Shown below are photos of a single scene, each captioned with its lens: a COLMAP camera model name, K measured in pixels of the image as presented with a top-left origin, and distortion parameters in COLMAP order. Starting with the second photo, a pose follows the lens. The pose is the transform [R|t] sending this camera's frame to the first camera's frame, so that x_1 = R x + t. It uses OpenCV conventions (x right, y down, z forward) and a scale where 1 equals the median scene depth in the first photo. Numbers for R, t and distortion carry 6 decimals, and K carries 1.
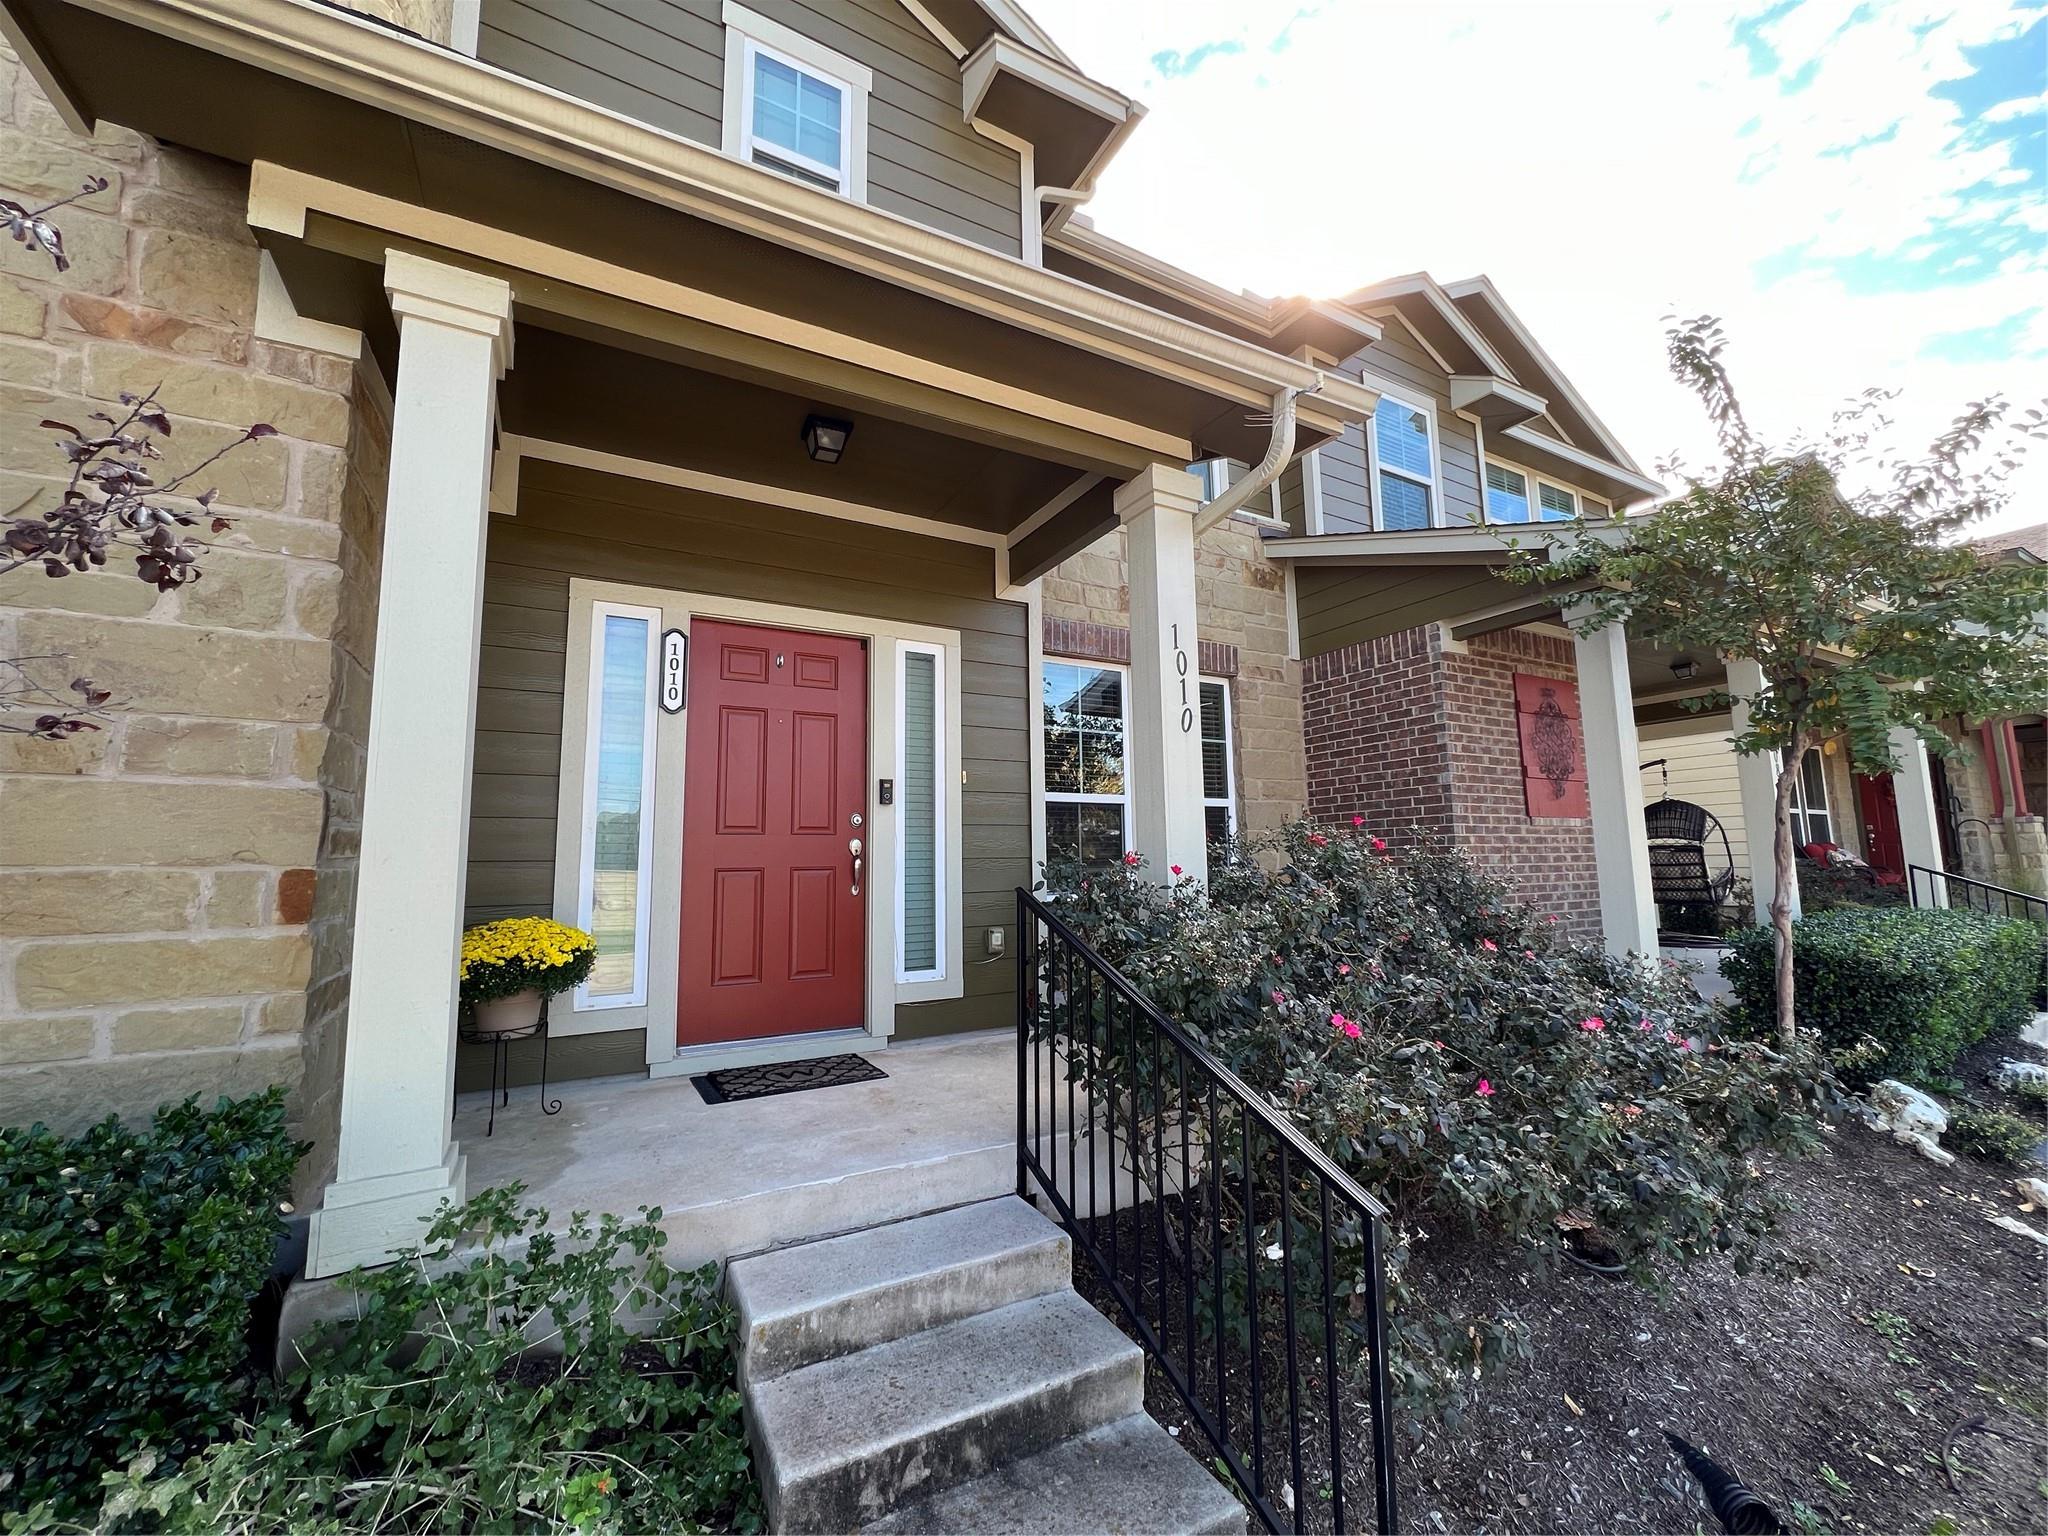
lens RADIAL K [[815.9, 0, 1035.2], [0, 815.9, 767.6], [0, 0, 1]] dist [-0.000358, 0.000277]
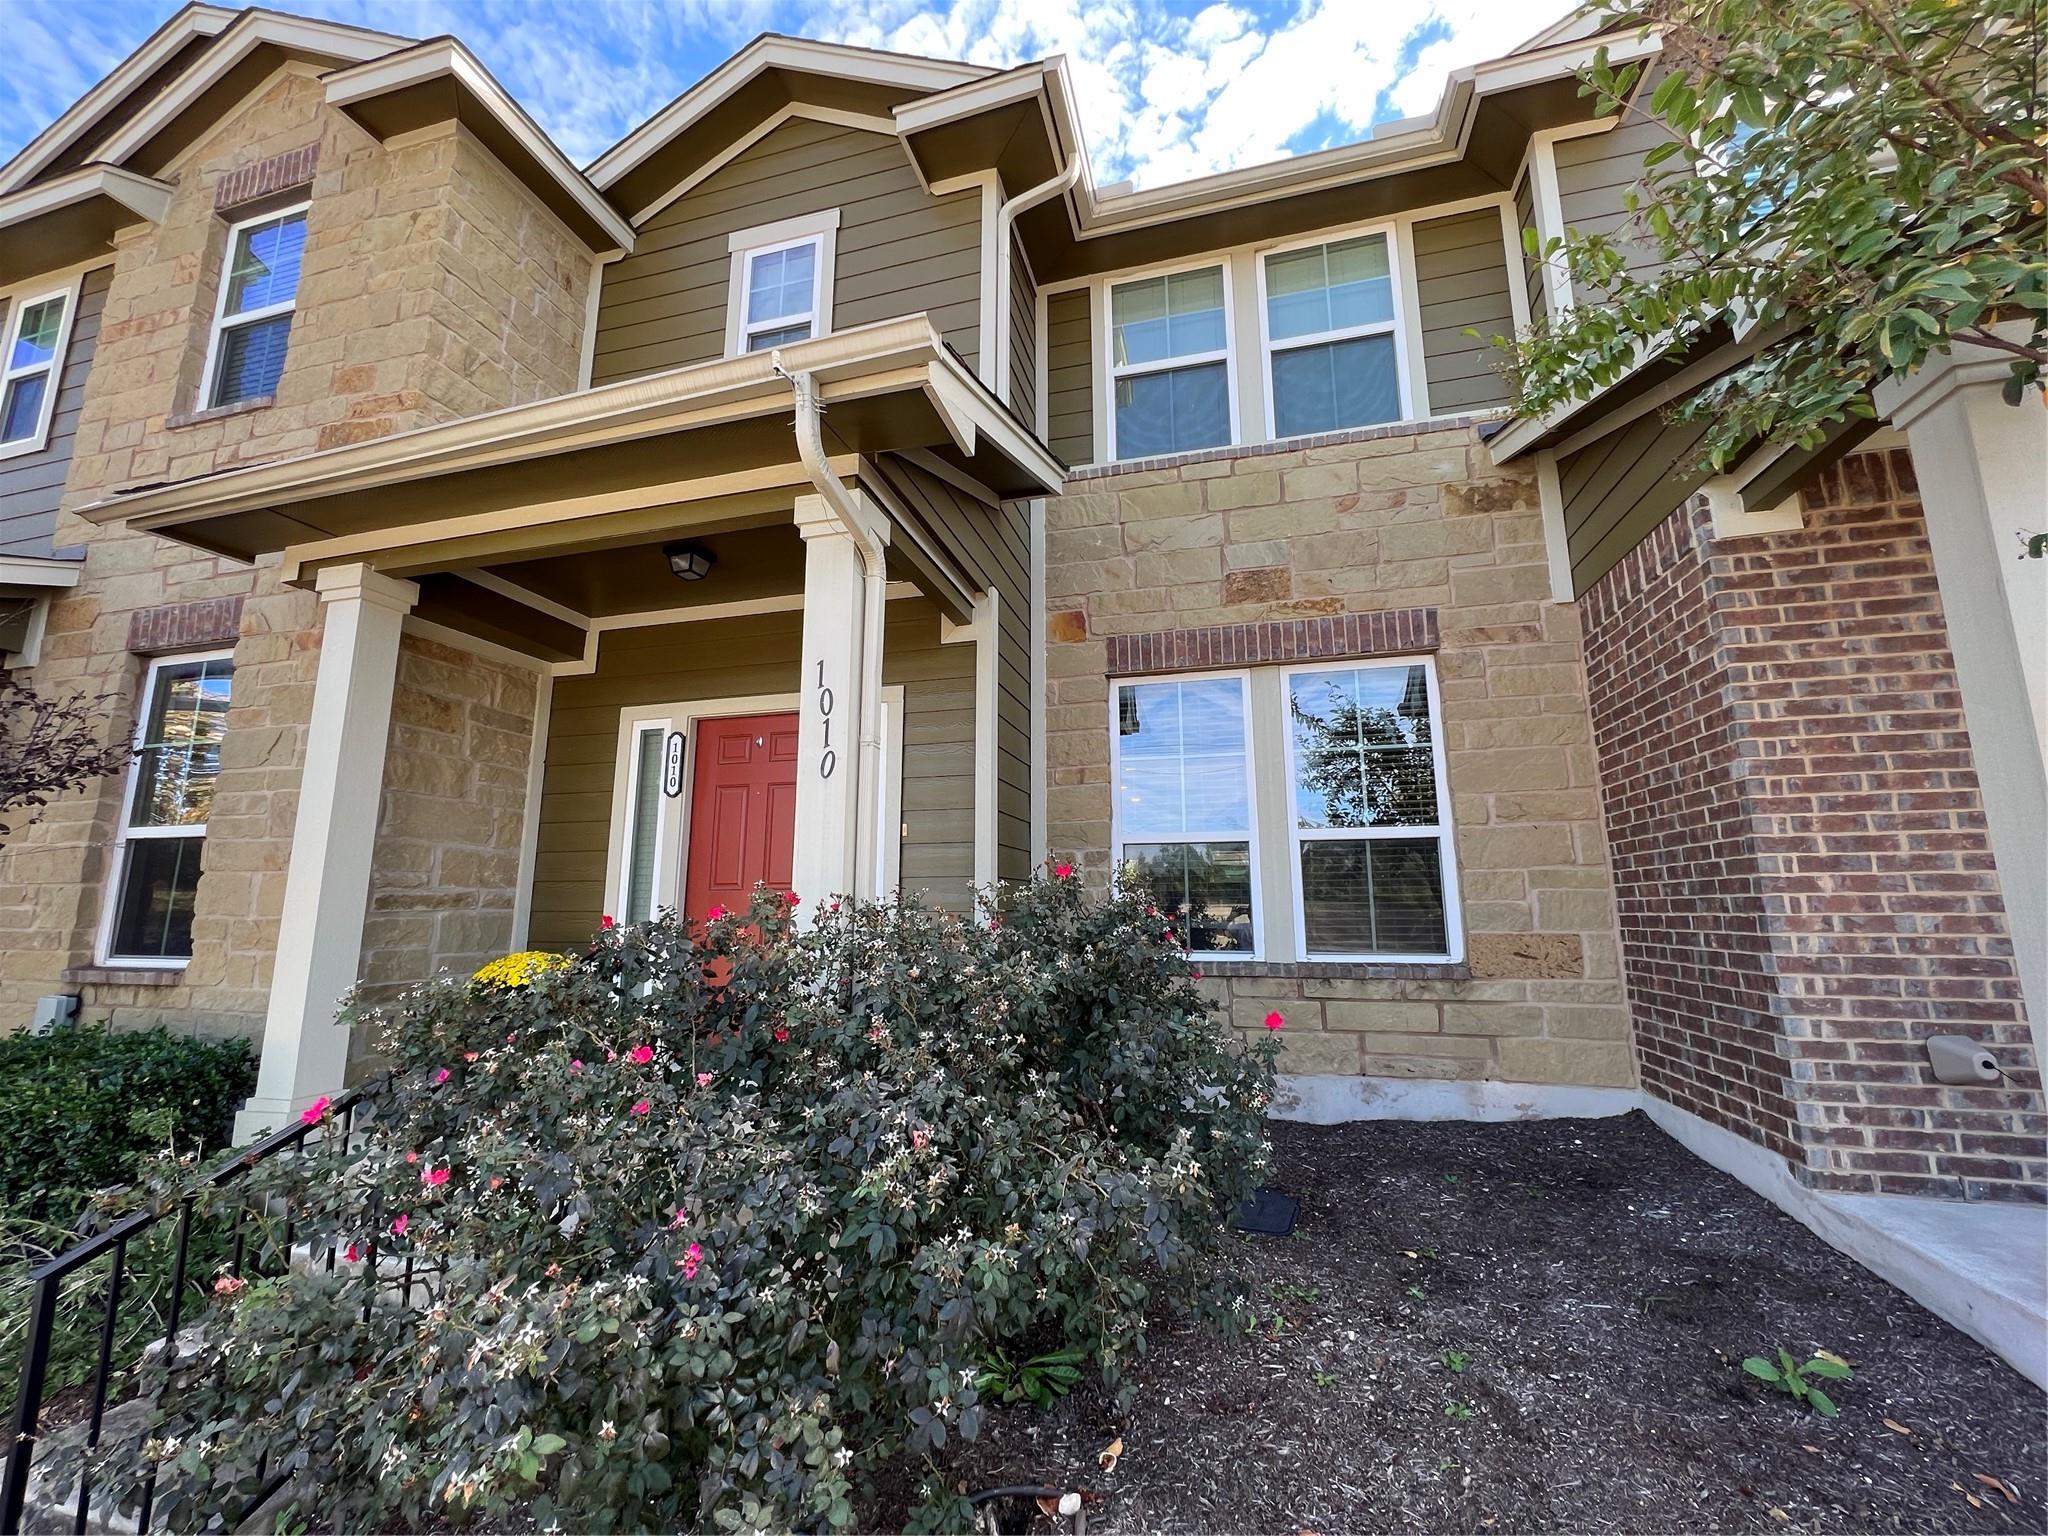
lens RADIAL K [[815.9, 0, 1025.5], [0, 815.9, 767.9], [0, 0, 1]] dist [-0.000358, 0.000277]
pose [[0.713644, -0.105139, -0.692574, 0.631826], [0.076058, 0.994457, -0.072596, 0.017776], [0.696368, -0.000868, 0.717685, 0.337301]]
